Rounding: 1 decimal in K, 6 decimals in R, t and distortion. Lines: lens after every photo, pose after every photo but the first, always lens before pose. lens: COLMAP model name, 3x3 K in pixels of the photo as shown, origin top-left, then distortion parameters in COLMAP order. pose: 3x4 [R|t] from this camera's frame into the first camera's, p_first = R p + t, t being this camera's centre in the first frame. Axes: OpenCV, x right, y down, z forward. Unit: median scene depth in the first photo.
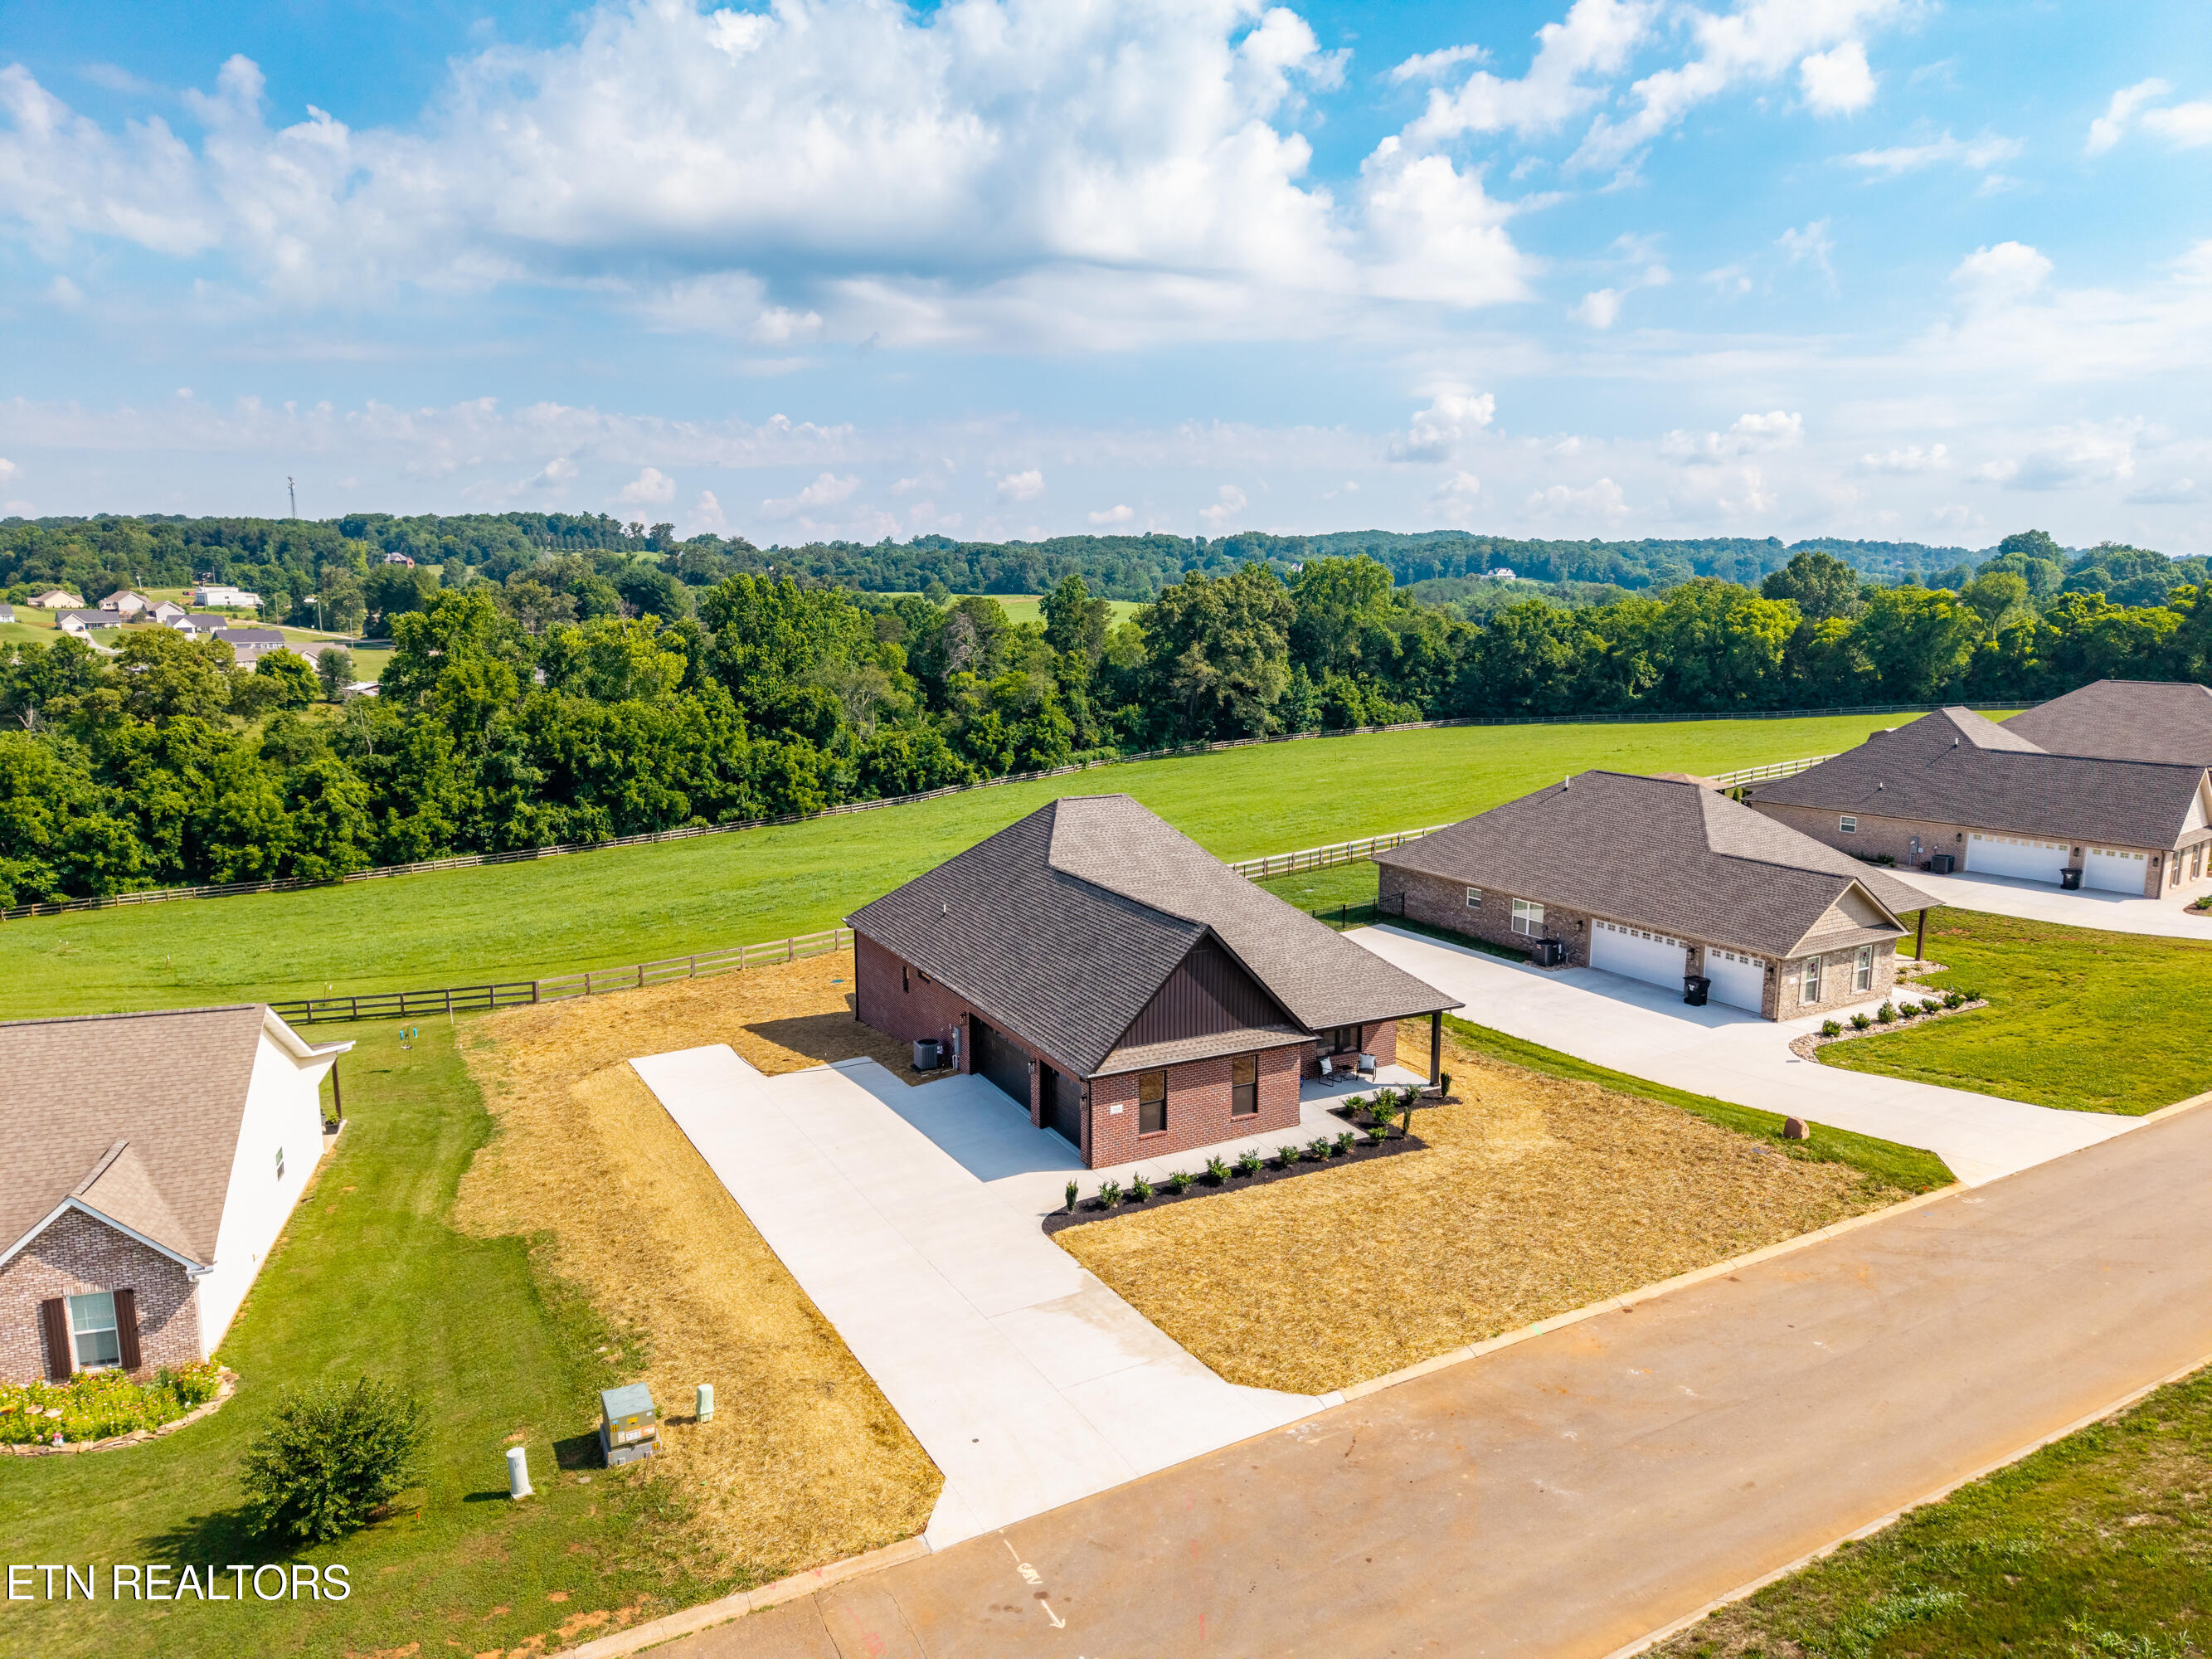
lens RADIAL K [[1473.3, 0, 1114.4], [0, 1473.3, 819.2], [0, 0, 1]] dist [0.062330, -0.081074]
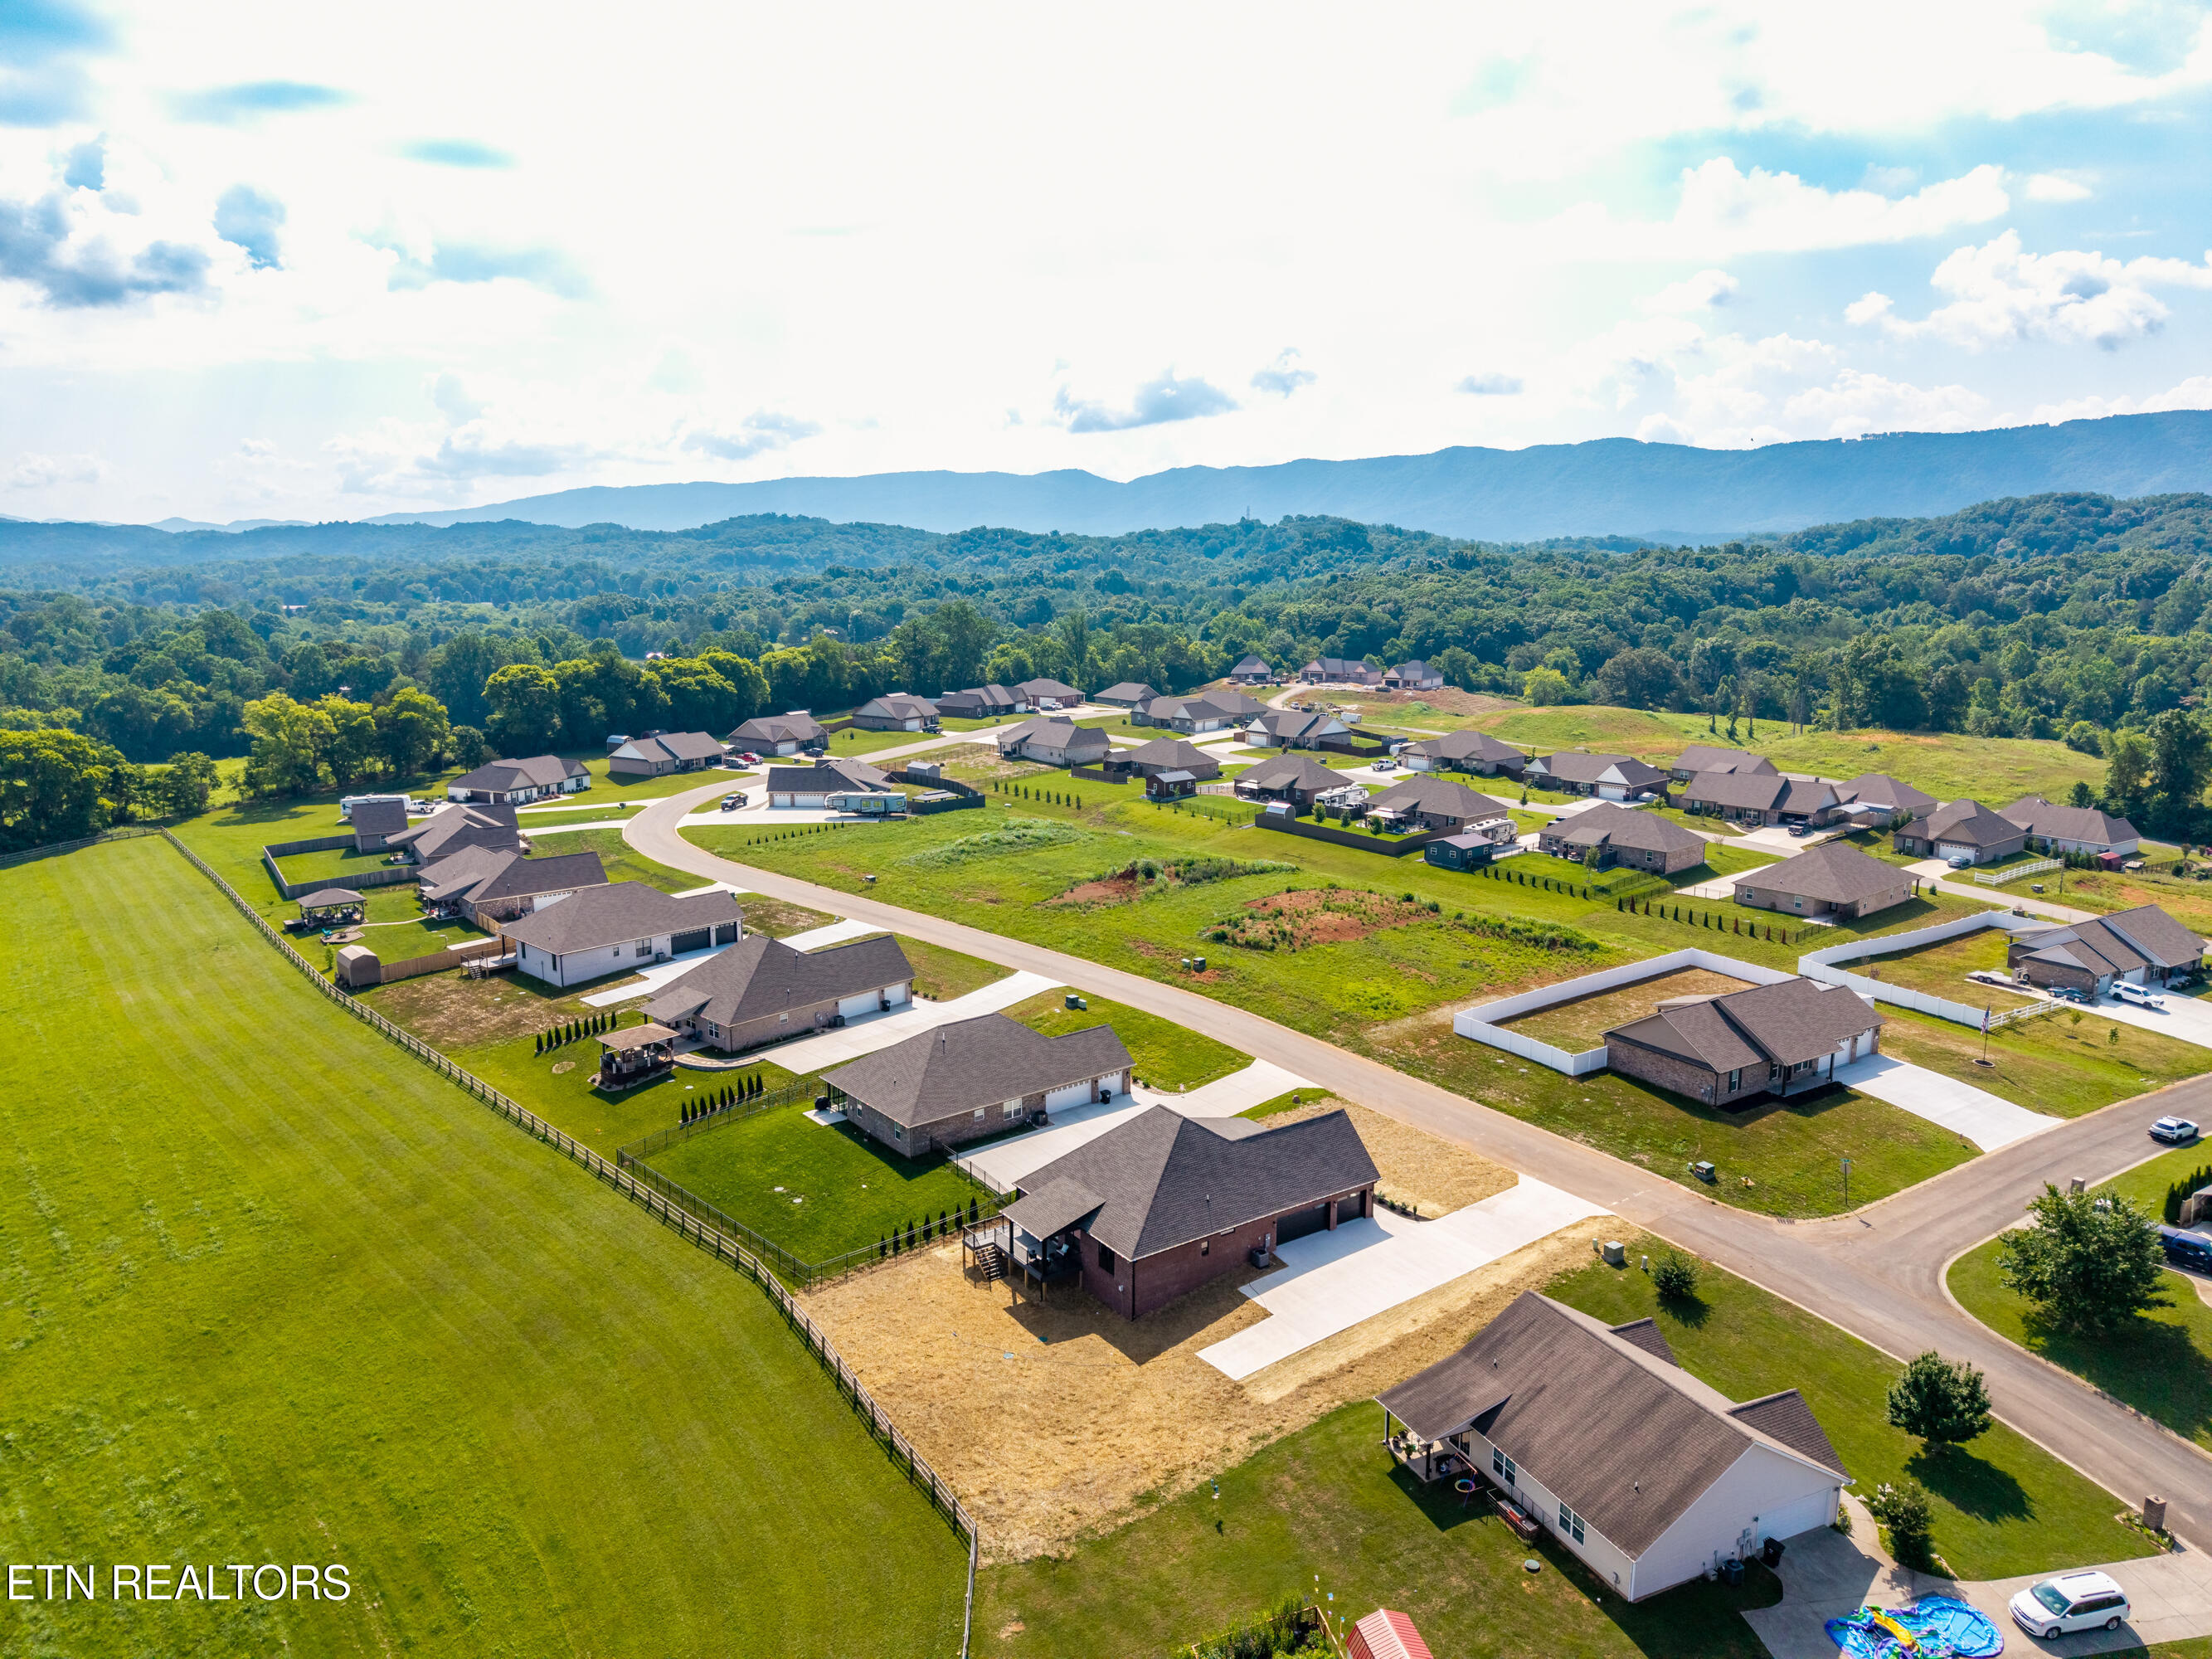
lens RADIAL K [[1470.1, 0, 1107.4], [0, 1470.1, 820.8], [0, 0, 1]] dist [0.046950, -0.056639]
pose [[-0.125573, -0.177441, 0.976087, -0.503878], [0.153924, 0.968476, 0.195859, -0.214545], [-0.980071, 0.174838, -0.094302, 0.342555]]
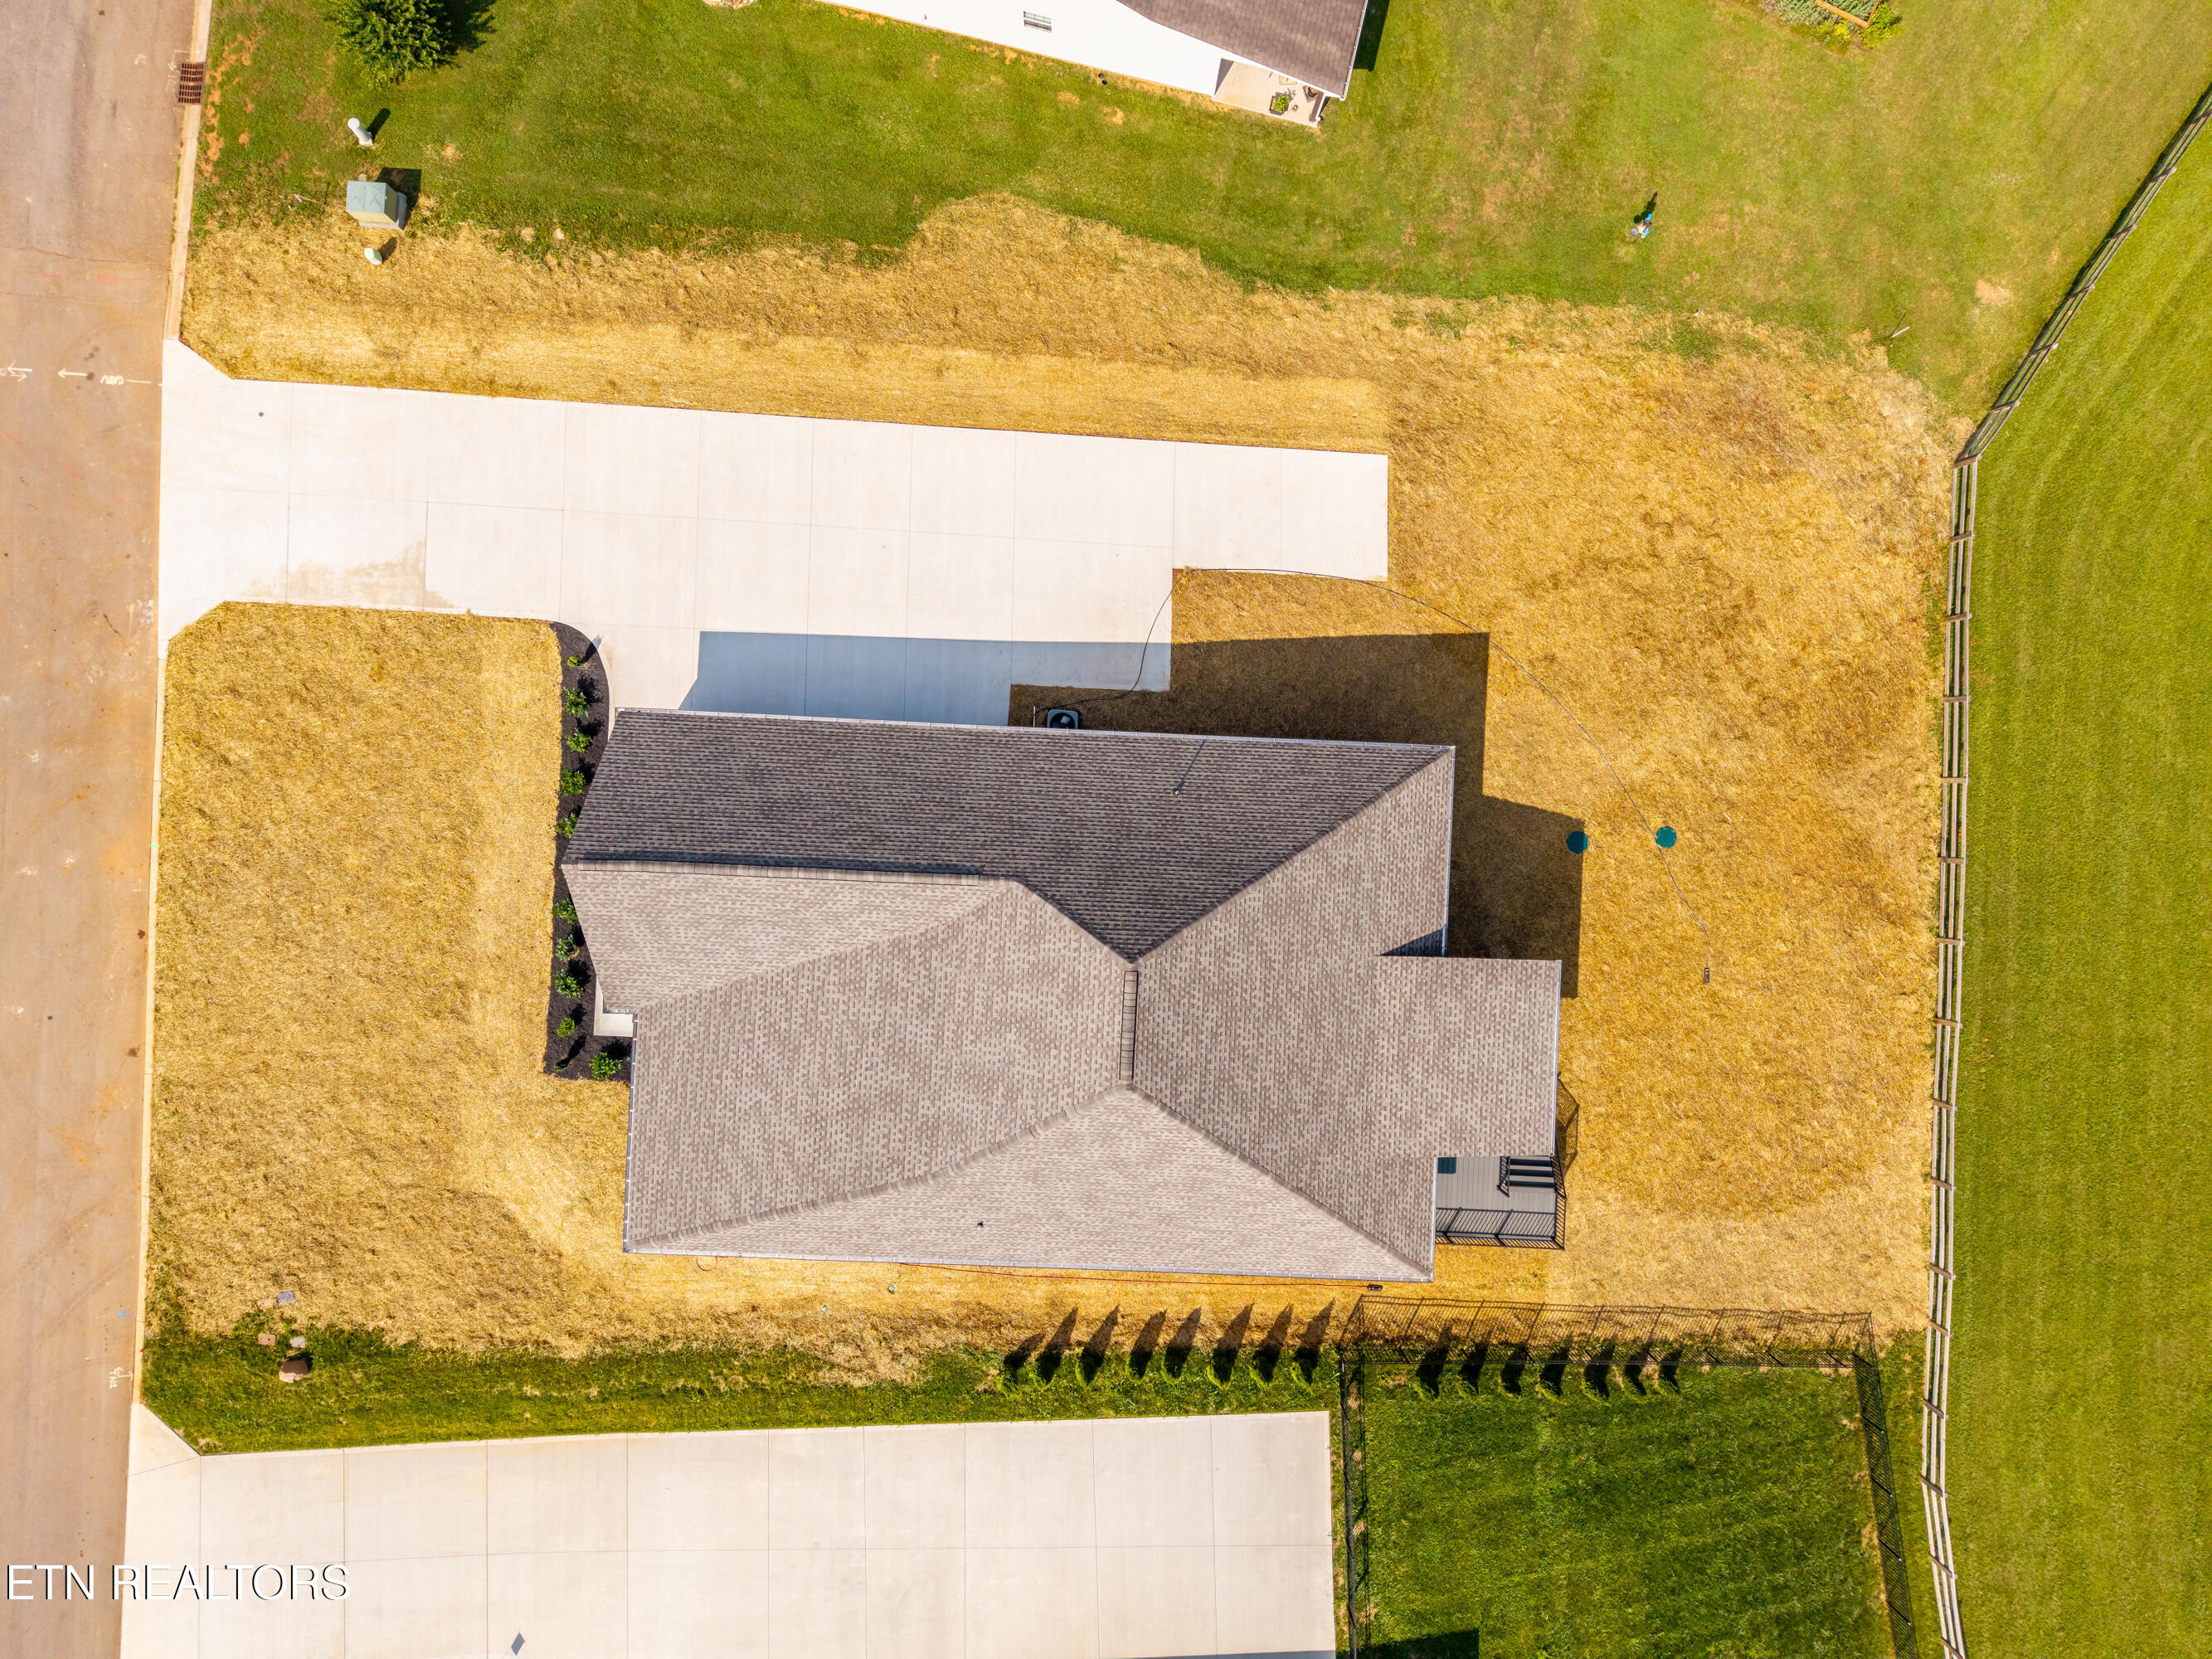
lens RADIAL K [[1537.2, 0, 1117.8], [0, 1537.2, 835.1], [0, 0, 1]] dist [0.054192, -0.068795]
pose [[-0.504962, 0.862996, -0.015879, -0.020219], [-0.170737, -0.081836, 0.981912, -0.184130], [0.846086, 0.498539, 0.188669, 0.240081]]
